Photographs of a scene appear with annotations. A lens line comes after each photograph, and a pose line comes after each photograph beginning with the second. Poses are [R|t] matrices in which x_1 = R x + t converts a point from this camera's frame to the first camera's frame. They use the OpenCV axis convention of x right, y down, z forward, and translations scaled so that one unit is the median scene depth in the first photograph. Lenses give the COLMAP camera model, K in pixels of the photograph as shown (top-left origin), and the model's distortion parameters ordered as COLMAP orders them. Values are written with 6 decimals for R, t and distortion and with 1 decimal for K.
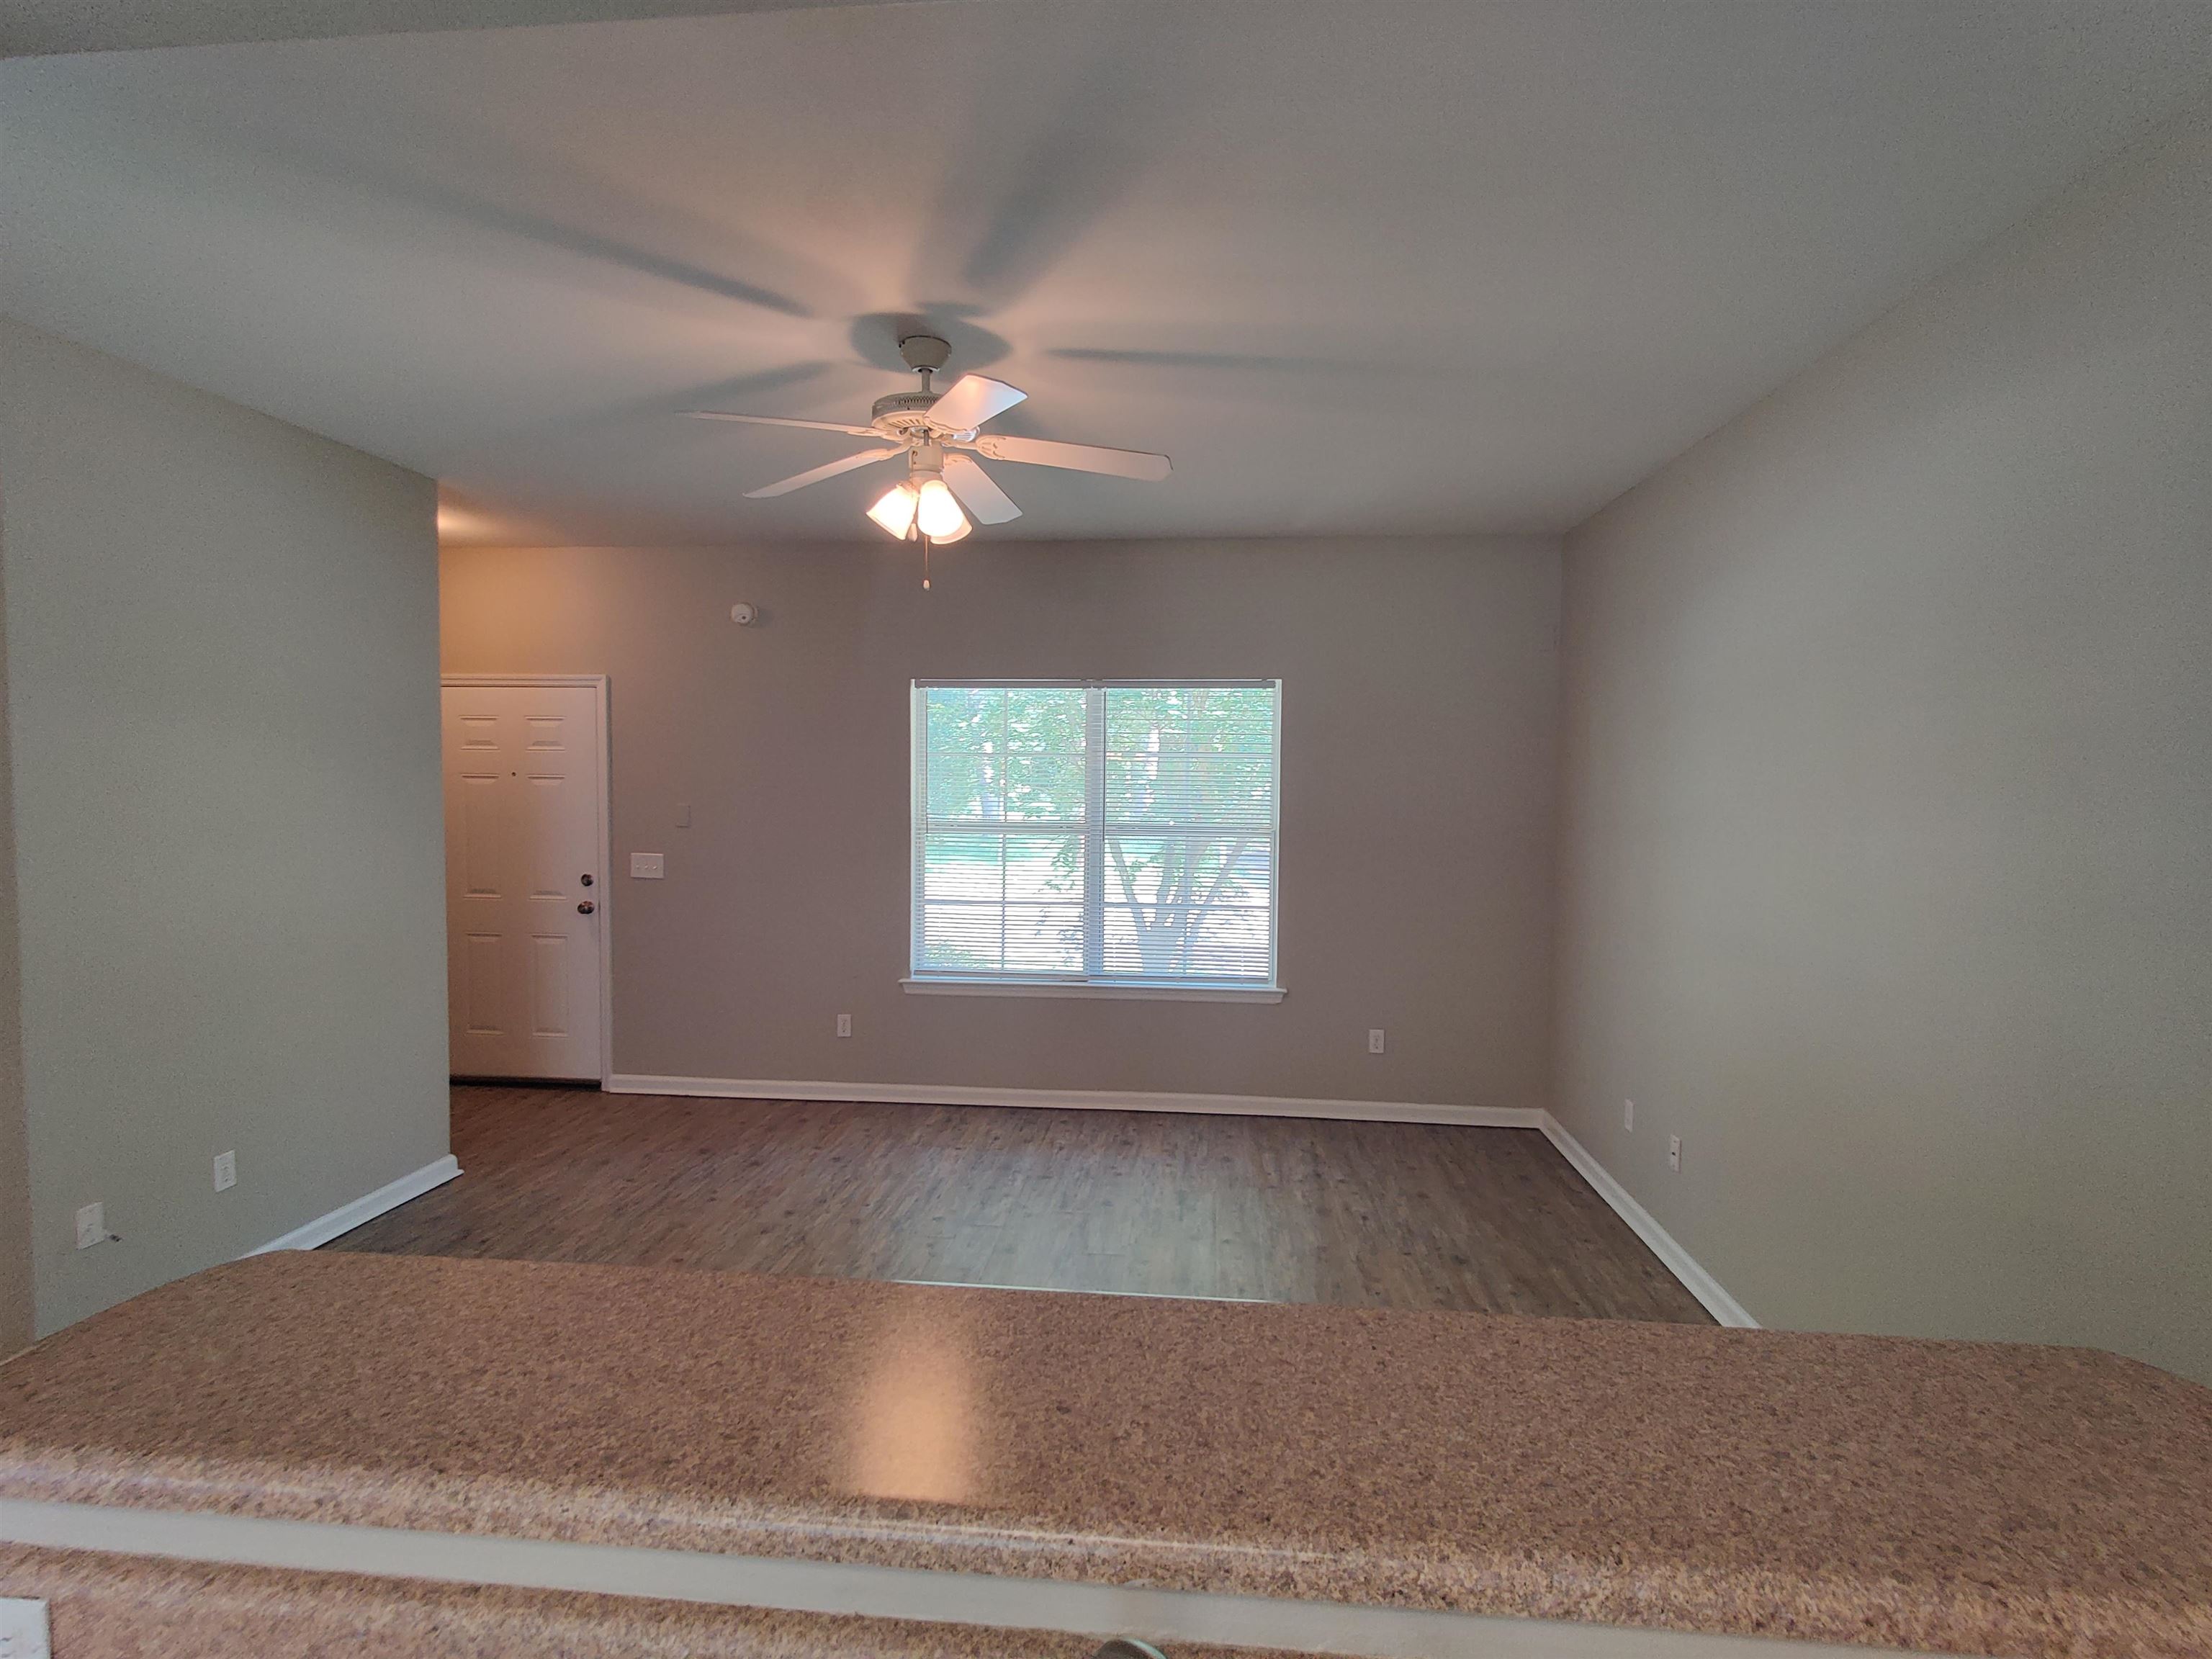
lens RADIAL K [[1090.7, 0, 1106.7], [0, 1090.7, 828.7], [0, 0, 1]] dist [0.003047, -0.000119]
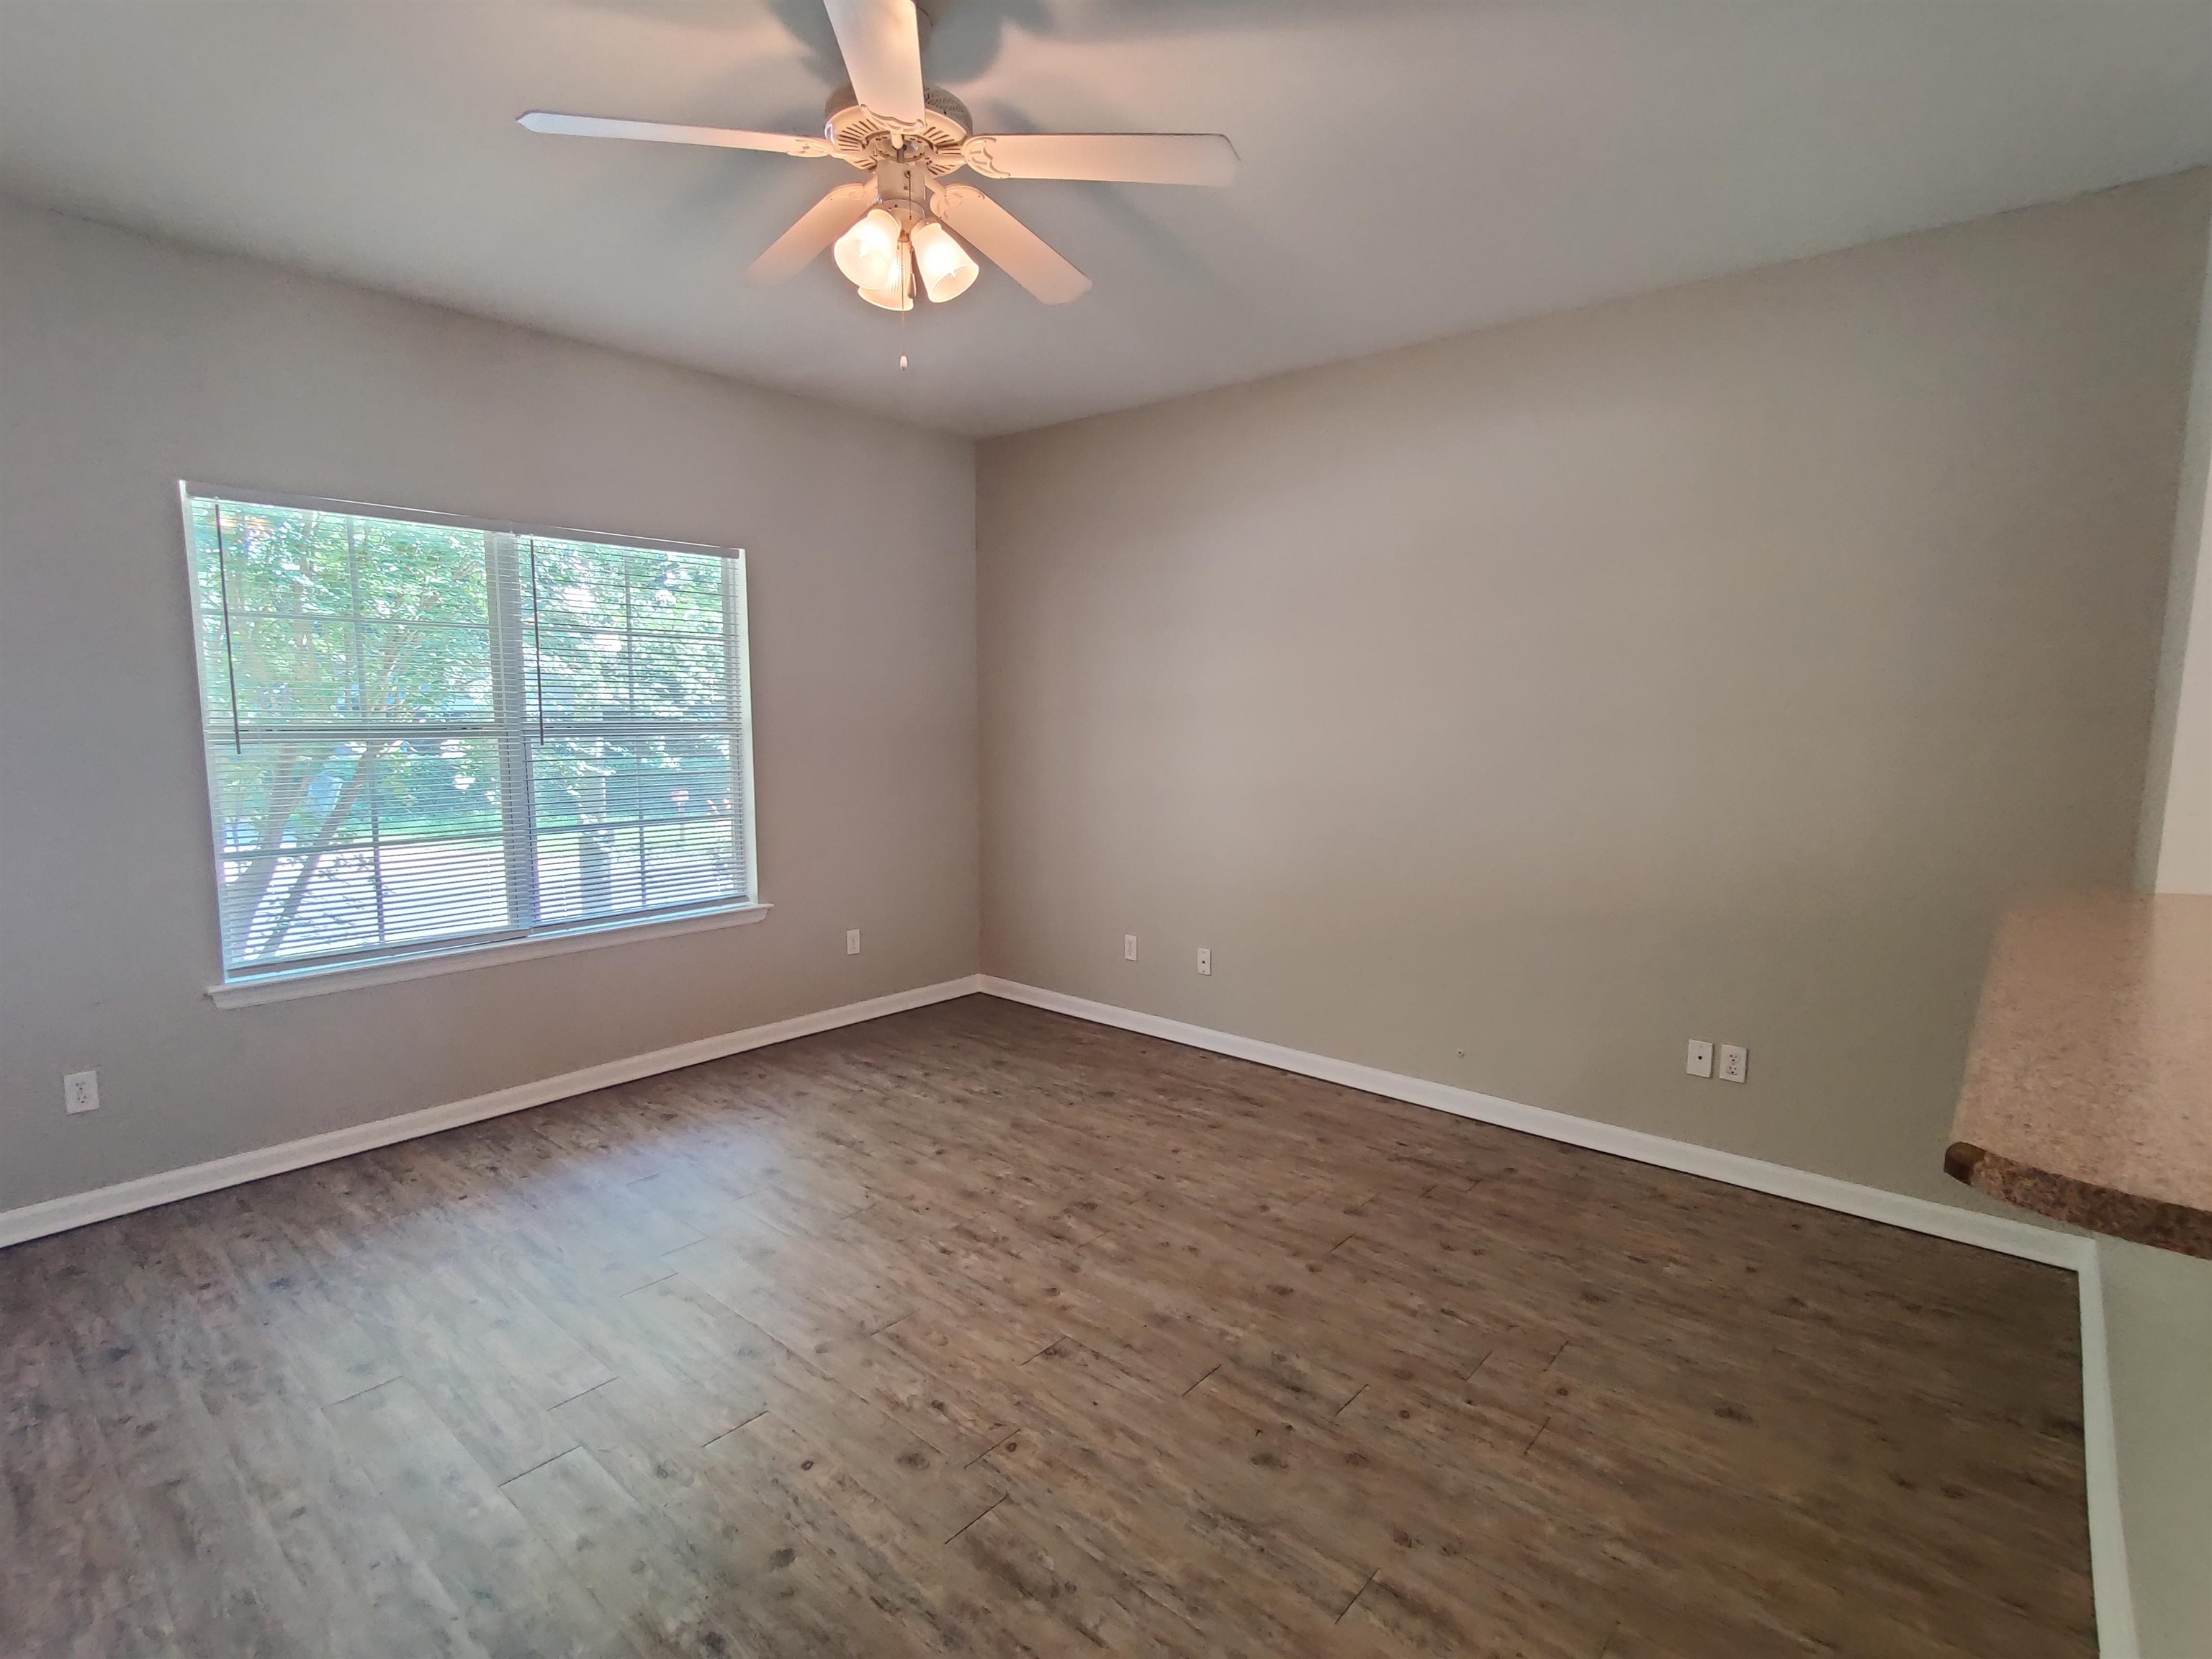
lens RADIAL K [[1090.7, 0, 1106.7], [0, 1090.7, 828.7], [0, 0, 1]] dist [0.003047, -0.000119]
pose [[0.579722, -0.096782, 0.809046, -0.412319], [0.045924, 0.995223, 0.086146, 0.023301], [-0.813519, -0.012787, 0.581398, 0.268546]]
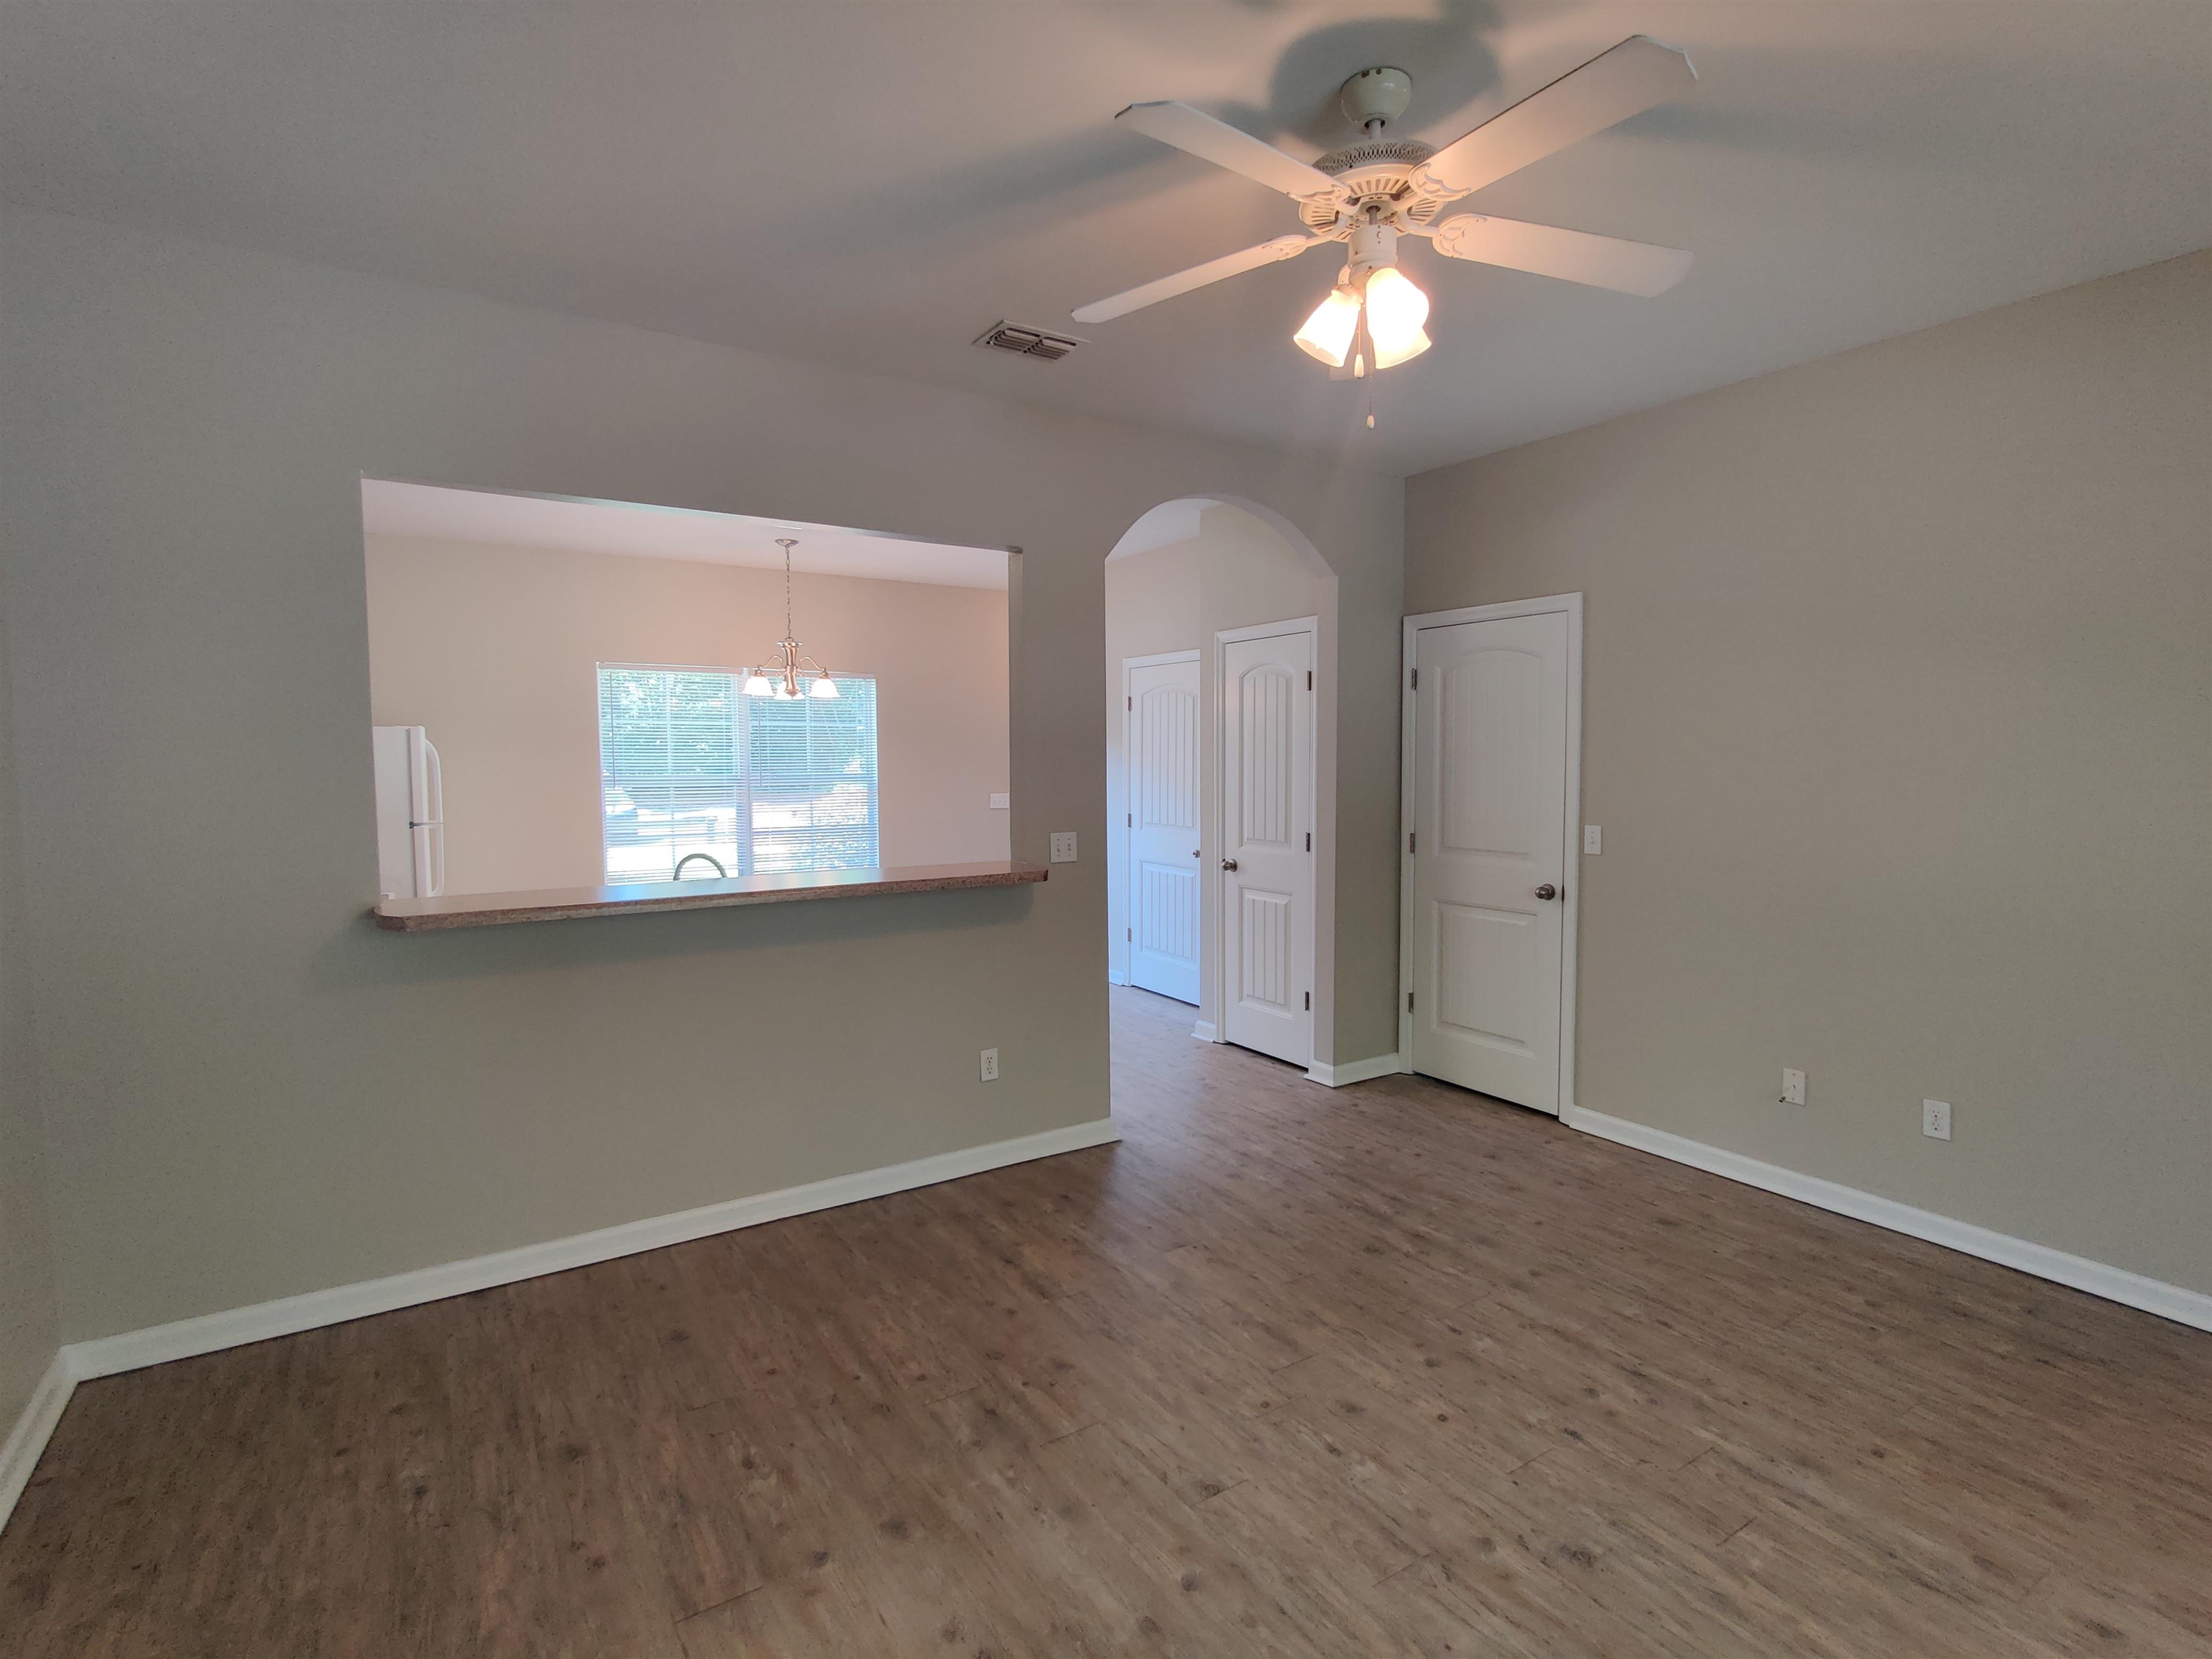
lens RADIAL K [[1090.7, 0, 1106.7], [0, 1090.7, 828.7], [0, 0, 1]] dist [0.003047, -0.000119]
pose [[-0.785342, 0.032715, -0.618197, 0.249438], [-0.040363, 0.993772, 0.103867, -0.009256], [0.617745, 0.106523, -0.779130, 0.863898]]
